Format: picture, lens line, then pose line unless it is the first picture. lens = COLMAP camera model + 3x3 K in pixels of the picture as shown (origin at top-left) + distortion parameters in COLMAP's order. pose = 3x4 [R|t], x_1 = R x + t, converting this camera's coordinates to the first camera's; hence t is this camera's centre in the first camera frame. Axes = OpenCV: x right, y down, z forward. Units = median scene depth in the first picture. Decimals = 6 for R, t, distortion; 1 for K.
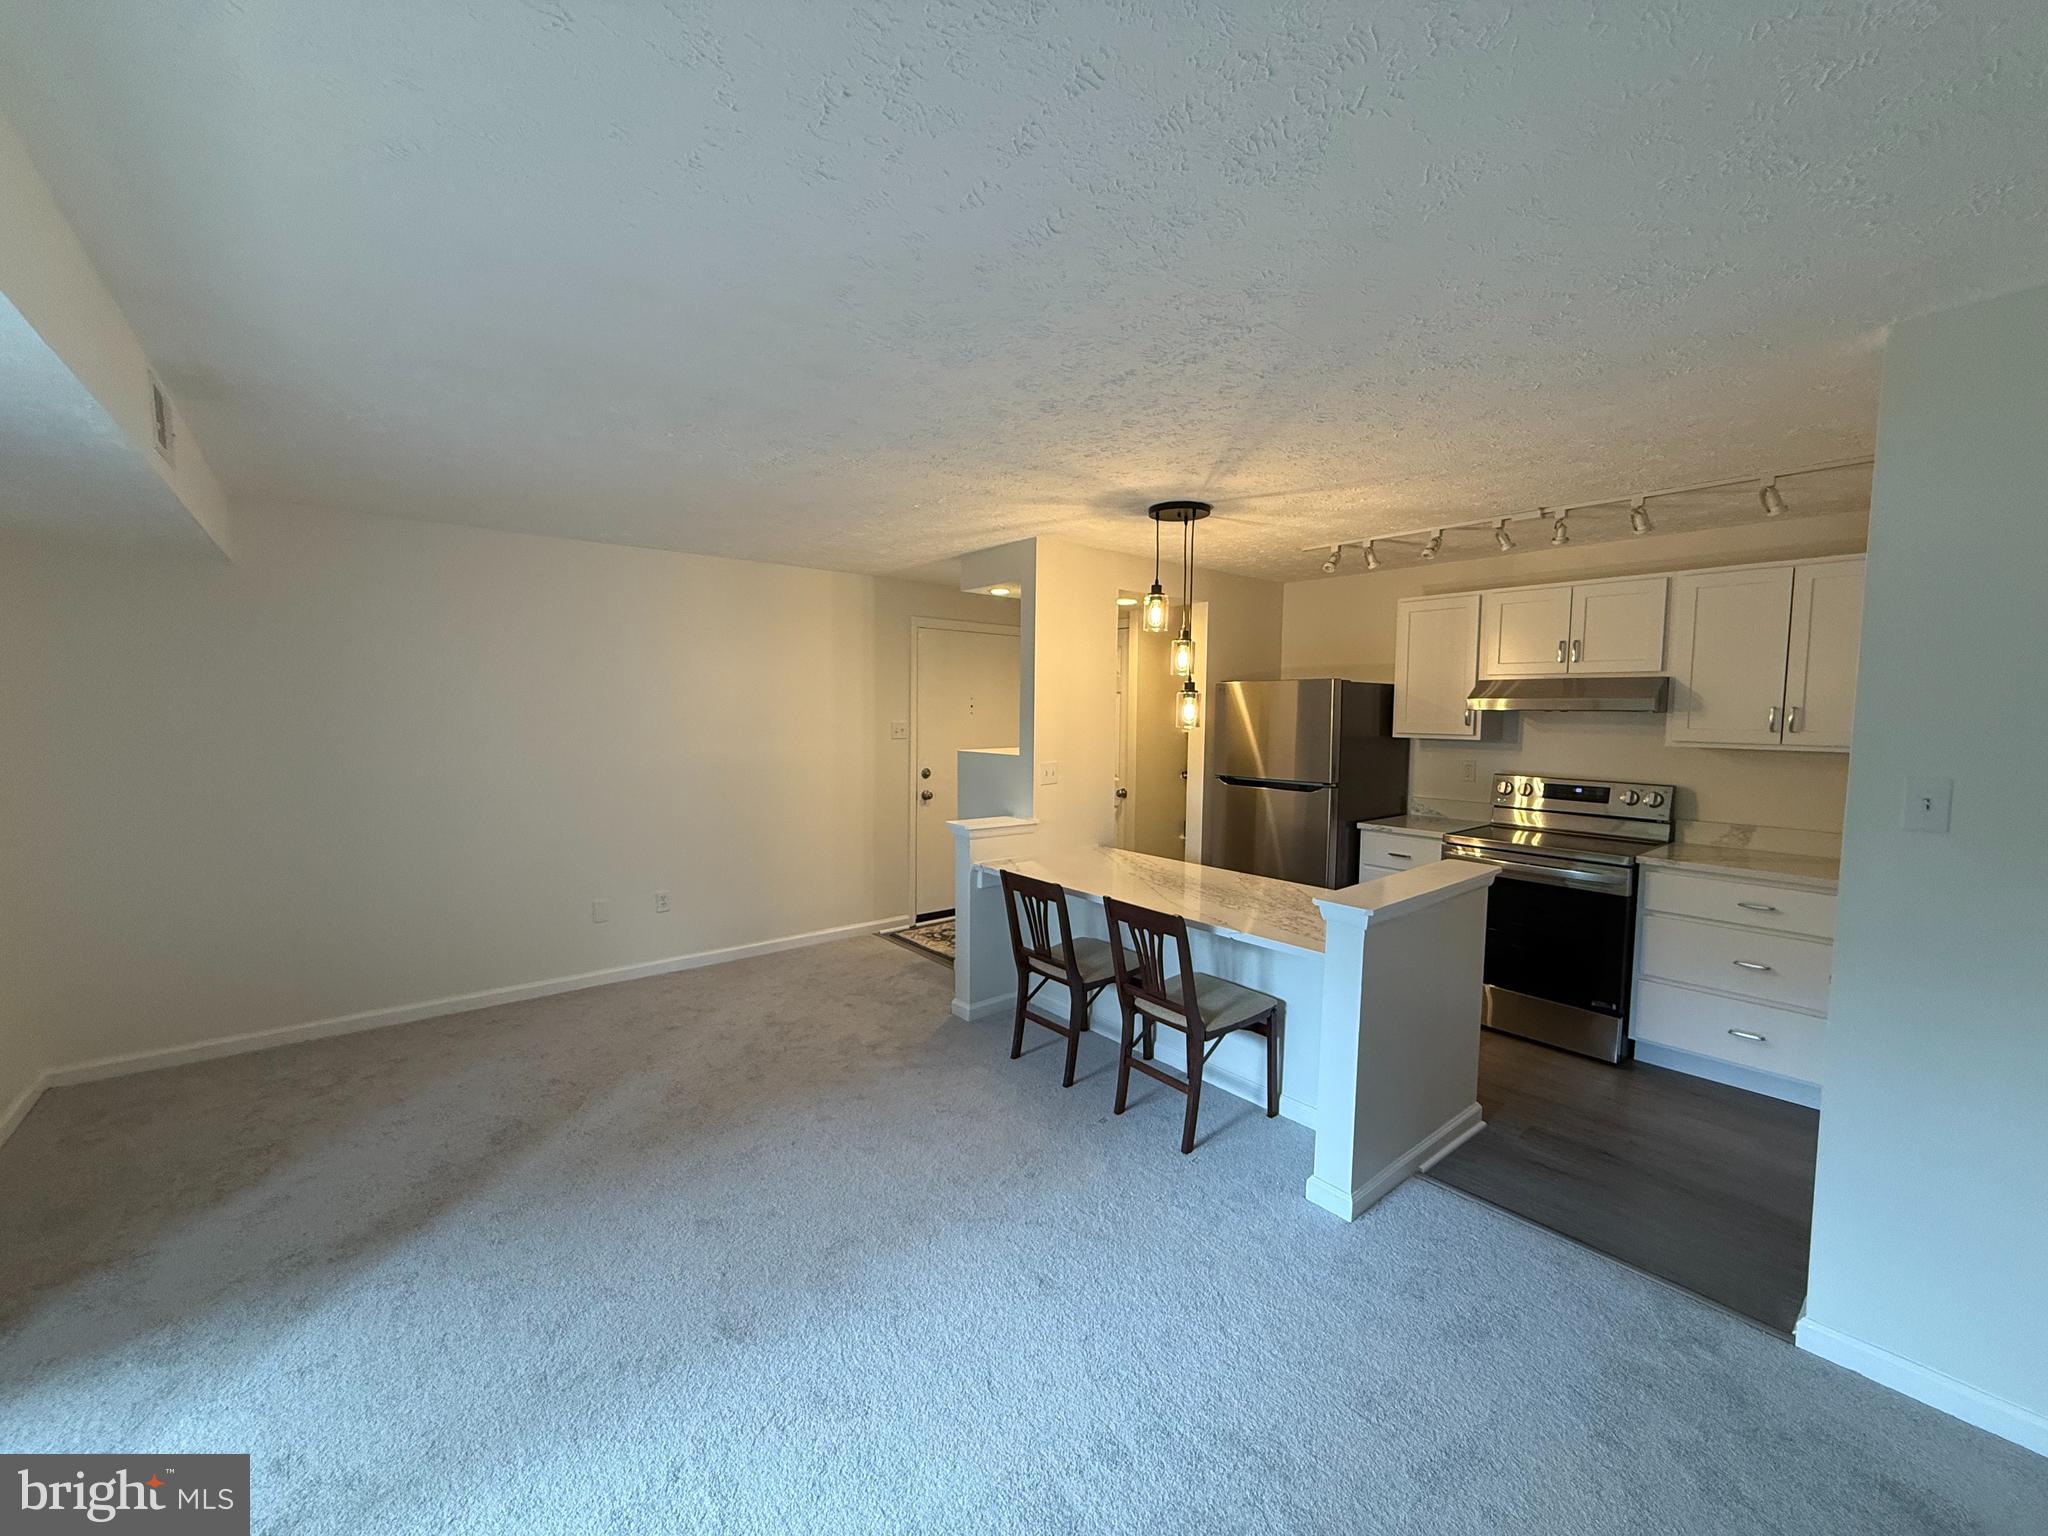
lens RADIAL K [[814.7, 0, 1017.9], [0, 814.7, 767.6], [0, 0, 1]] dist [-0.000989, 0.000175]
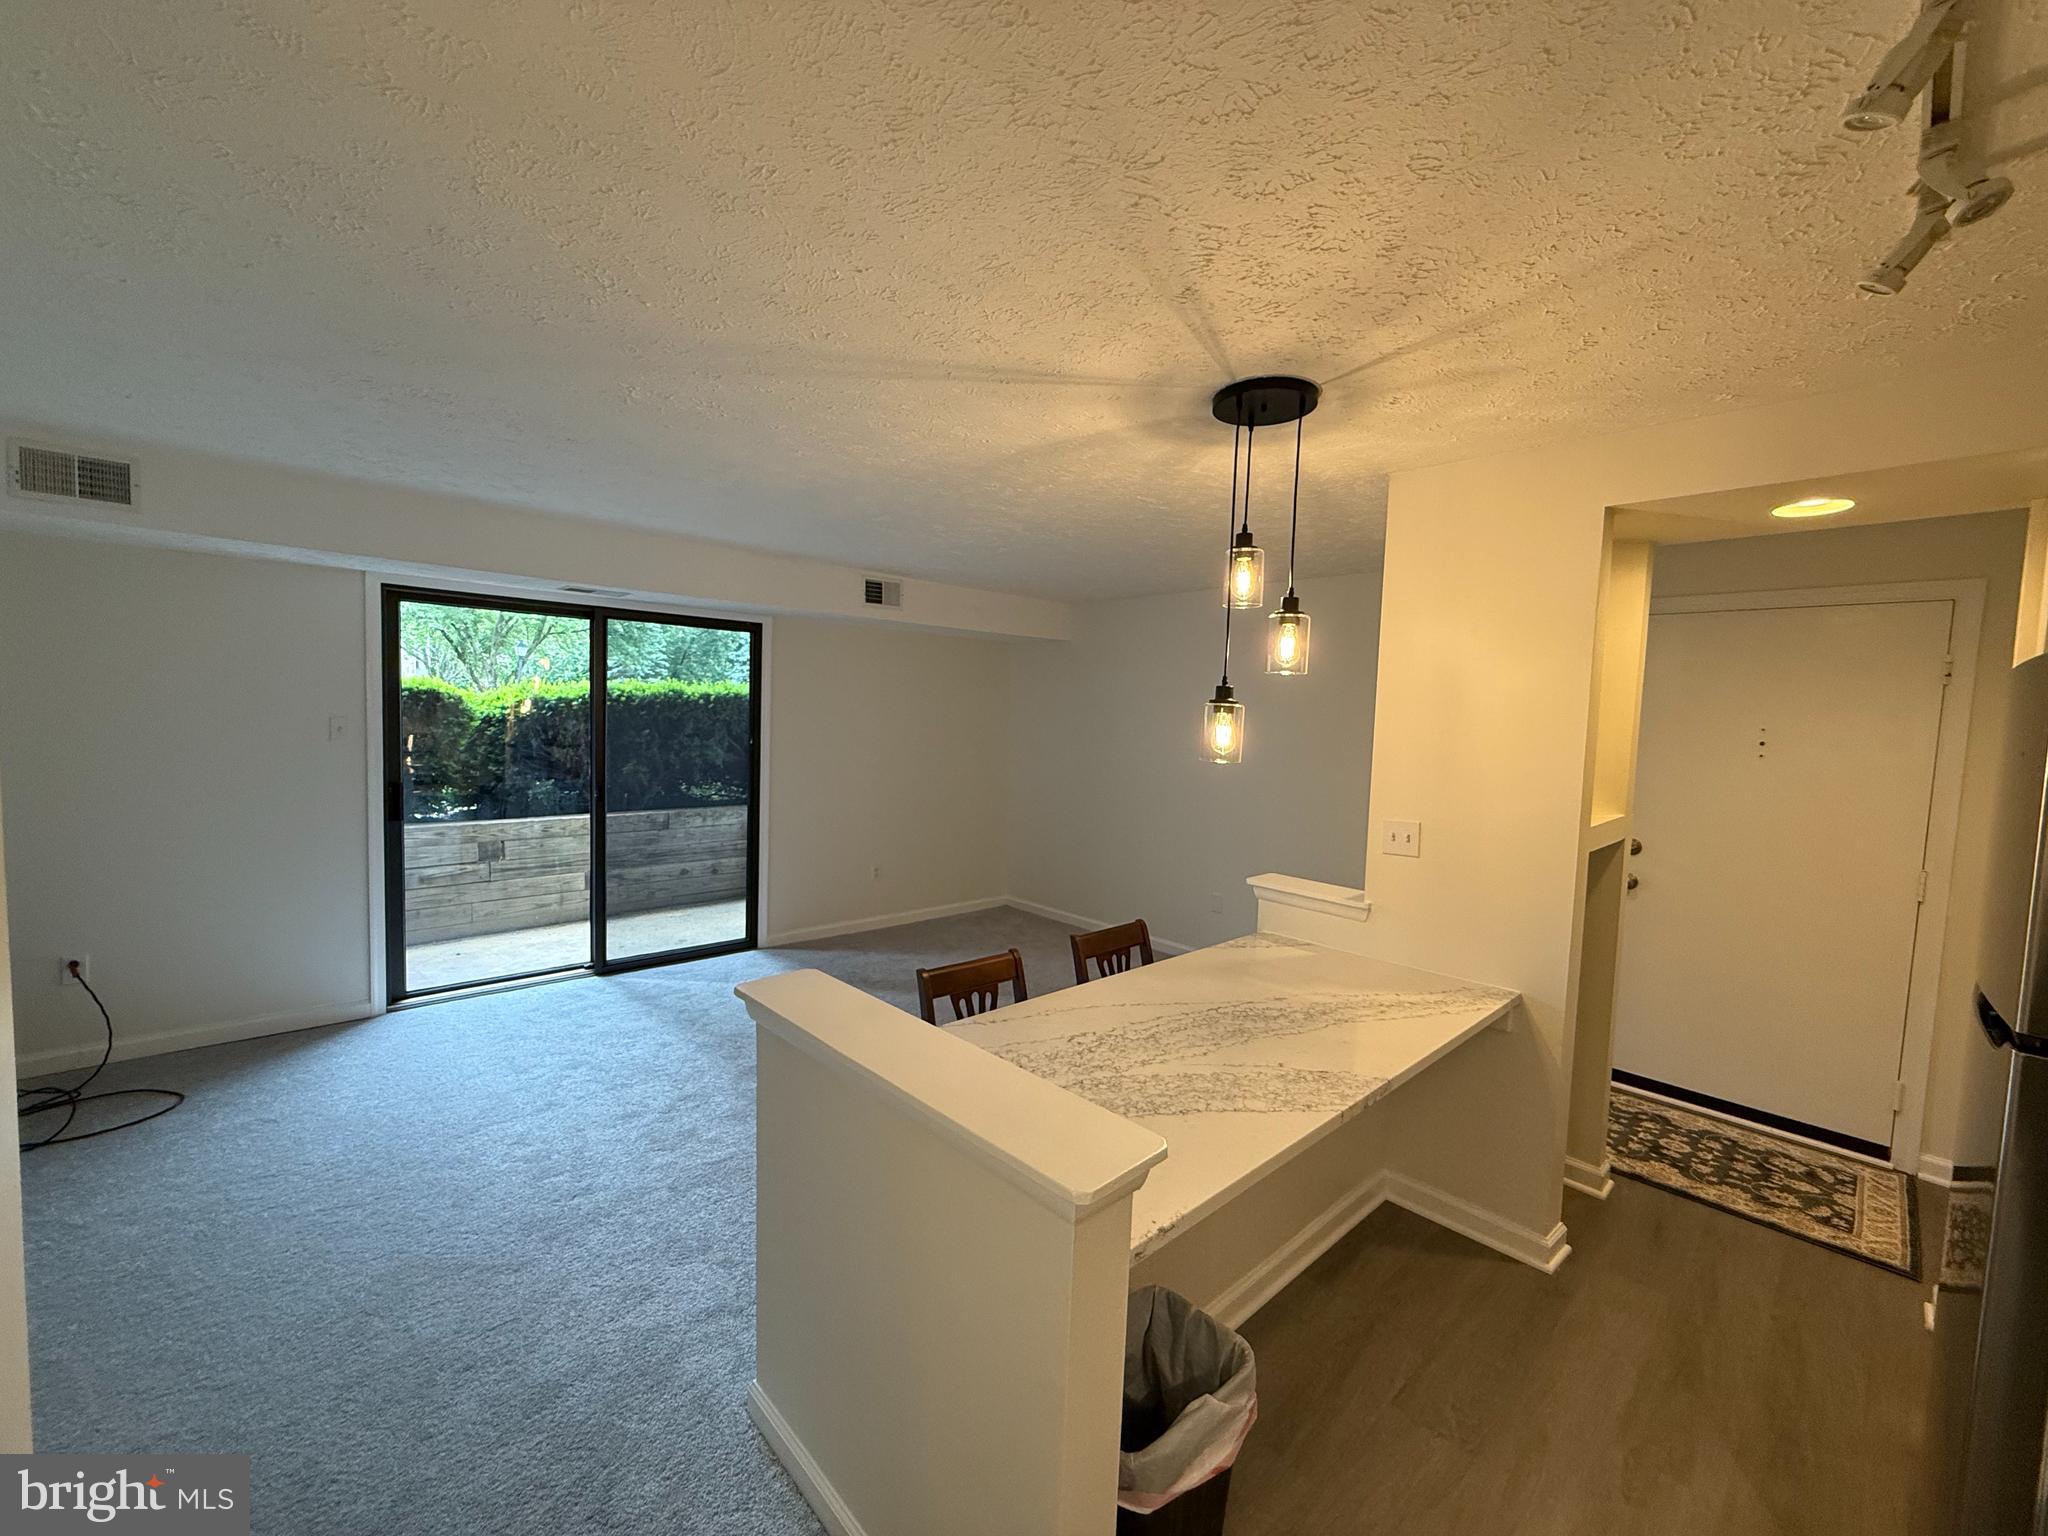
lens RADIAL K [[814.7, 0, 1020.8], [0, 814.7, 769.1], [0, 0, 1]] dist [-0.000989, 0.000175]
pose [[0.051502, 0.058878, -0.996936, 0.797281], [-0.104585, 0.993089, 0.053248, -0.060064], [0.993182, 0.101522, 0.057303, 0.811930]]
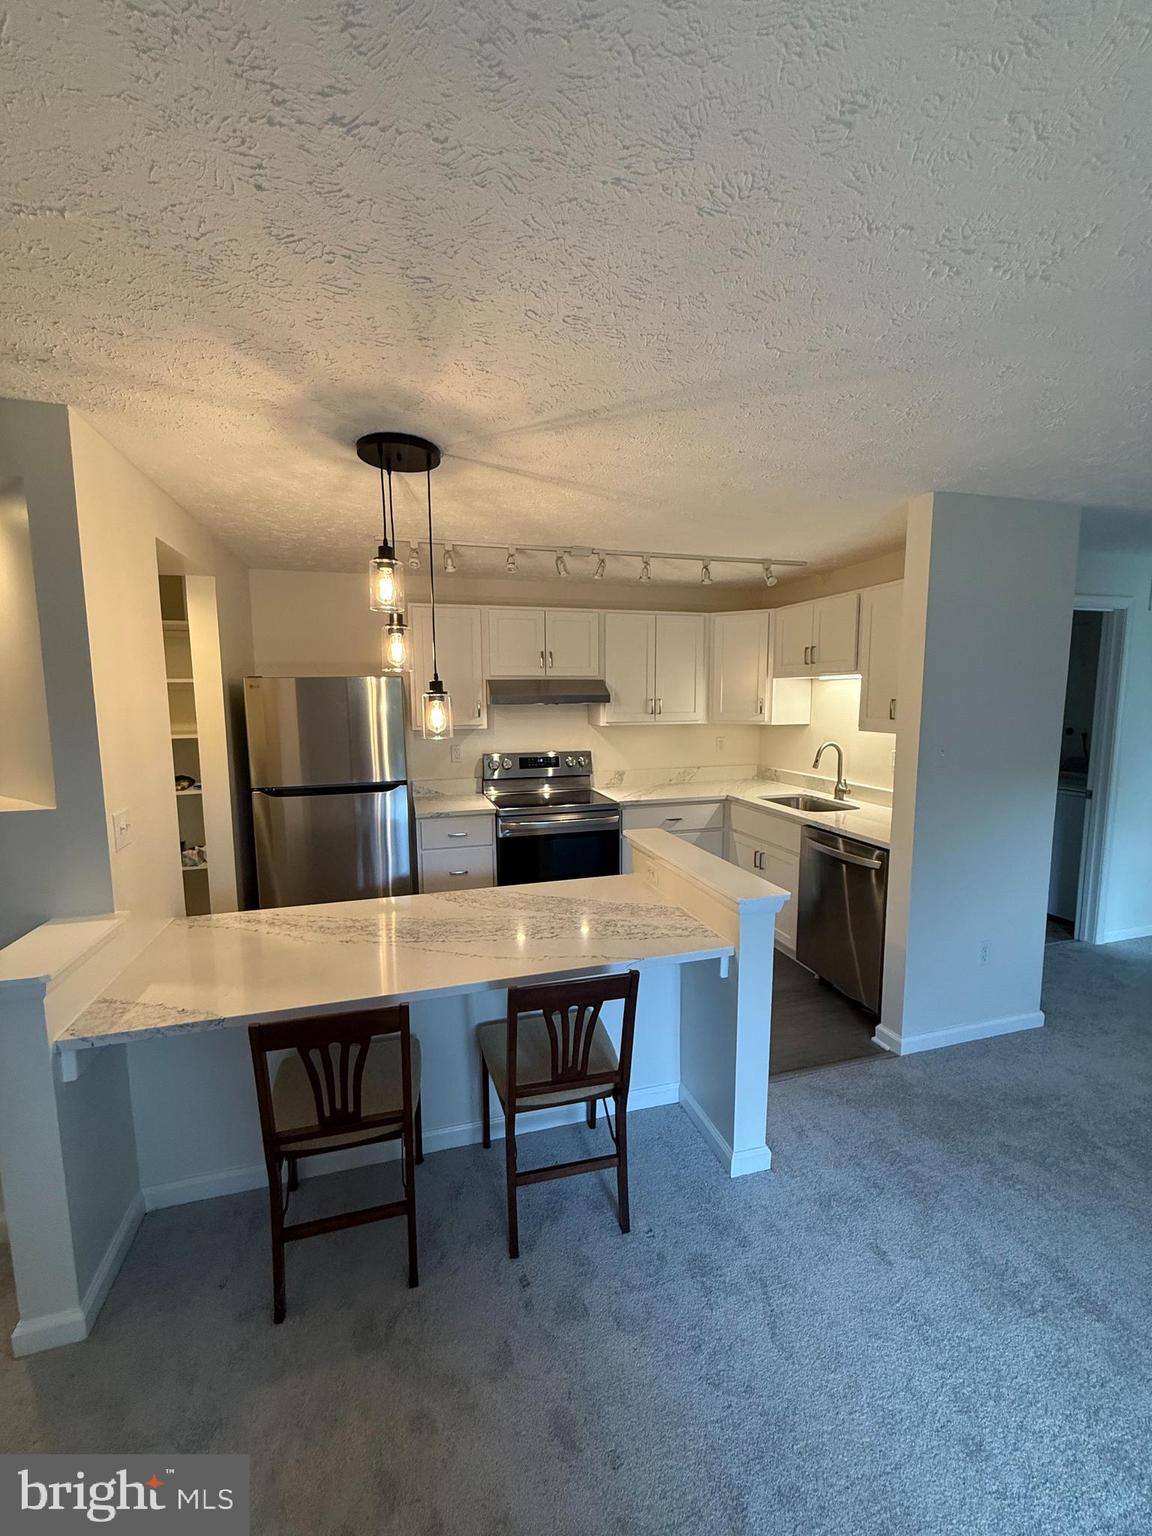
lens RADIAL K [[611.0, 0, 575.7], [0, 611.0, 766.3], [0, 0, 1]] dist [-0.000989, 0.000175]
pose [[0.394830, -0.119122, 0.910999, -0.284212], [0.078656, 0.992301, 0.095664, -0.068168], [-0.915381, 0.033885, 0.401160, 0.631062]]
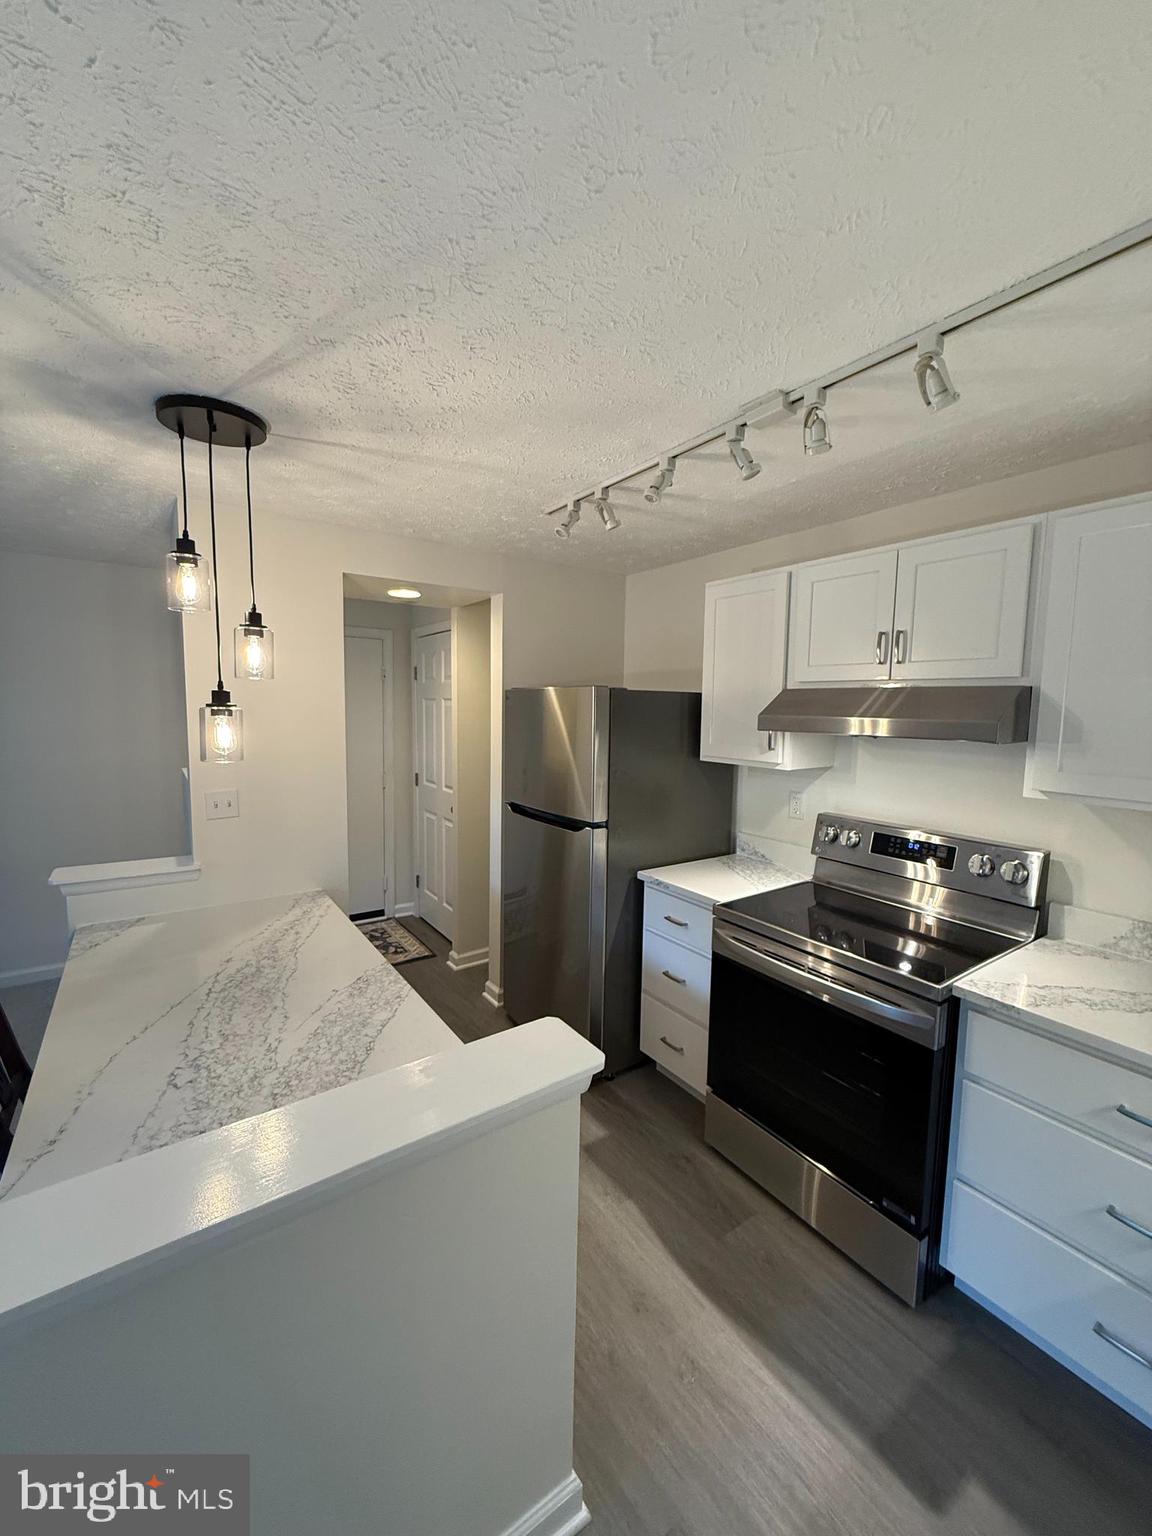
lens RADIAL K [[611.0, 0, 577.8], [0, 611.0, 765.5], [0, 0, 1]] dist [-0.000989, 0.000175]
pose [[0.996689, 0.015703, -0.079781, 0.522820], [-0.013745, 0.999592, 0.025040, -0.061613], [0.080142, -0.023860, 0.996498, 0.537616]]
